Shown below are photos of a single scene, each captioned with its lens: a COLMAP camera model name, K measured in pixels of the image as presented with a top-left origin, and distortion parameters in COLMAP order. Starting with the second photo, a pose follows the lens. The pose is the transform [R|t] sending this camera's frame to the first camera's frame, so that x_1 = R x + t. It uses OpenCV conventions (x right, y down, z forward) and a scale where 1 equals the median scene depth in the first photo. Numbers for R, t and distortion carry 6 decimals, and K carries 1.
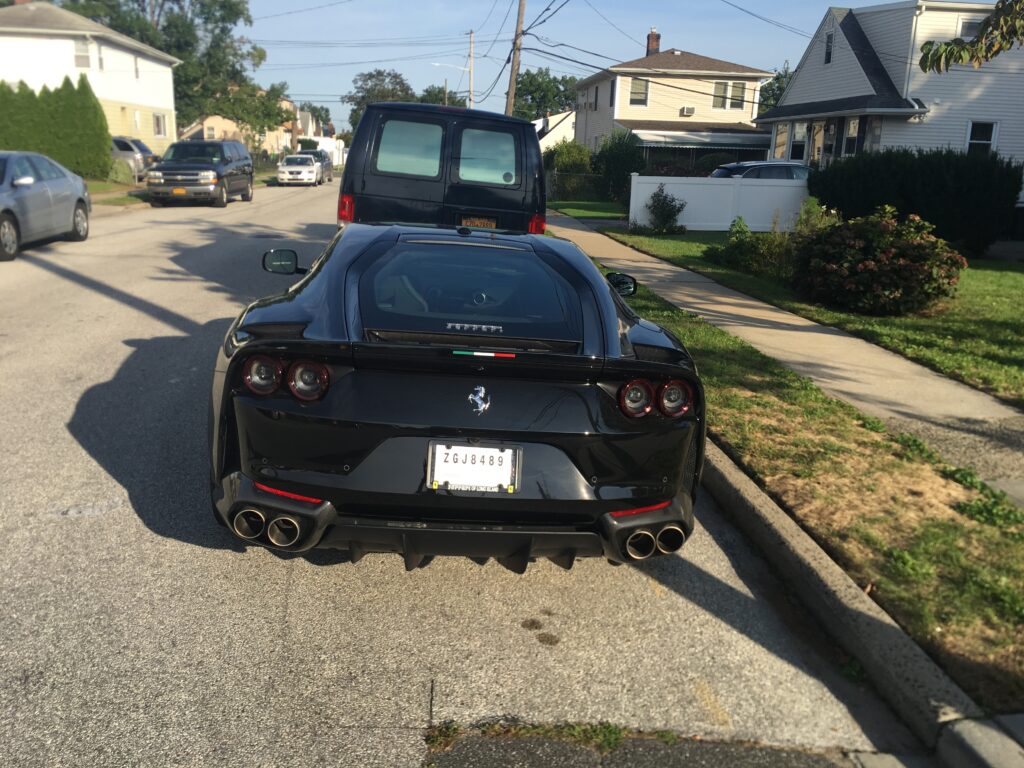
lens RADIAL K [[900.2, 0, 494.3], [0, 900.2, 371.0], [0, 0, 1]] dist [0.110655, -0.157763]
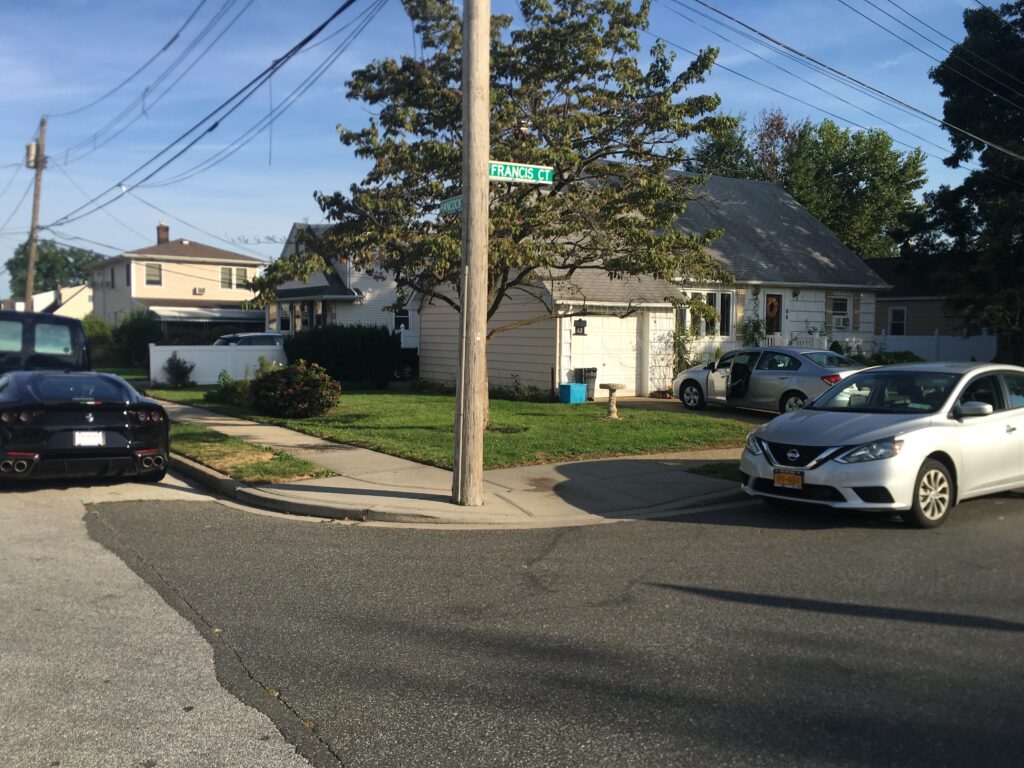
lens RADIAL K [[900.2, 0, 494.3], [0, 900.2, 371.0], [0, 0, 1]] dist [0.110655, -0.157763]
pose [[0.876535, -0.049123, 0.478825, -0.066848], [0.133915, 0.980392, -0.144565, 0.117019], [-0.462334, 0.190838, 0.865926, -0.552421]]
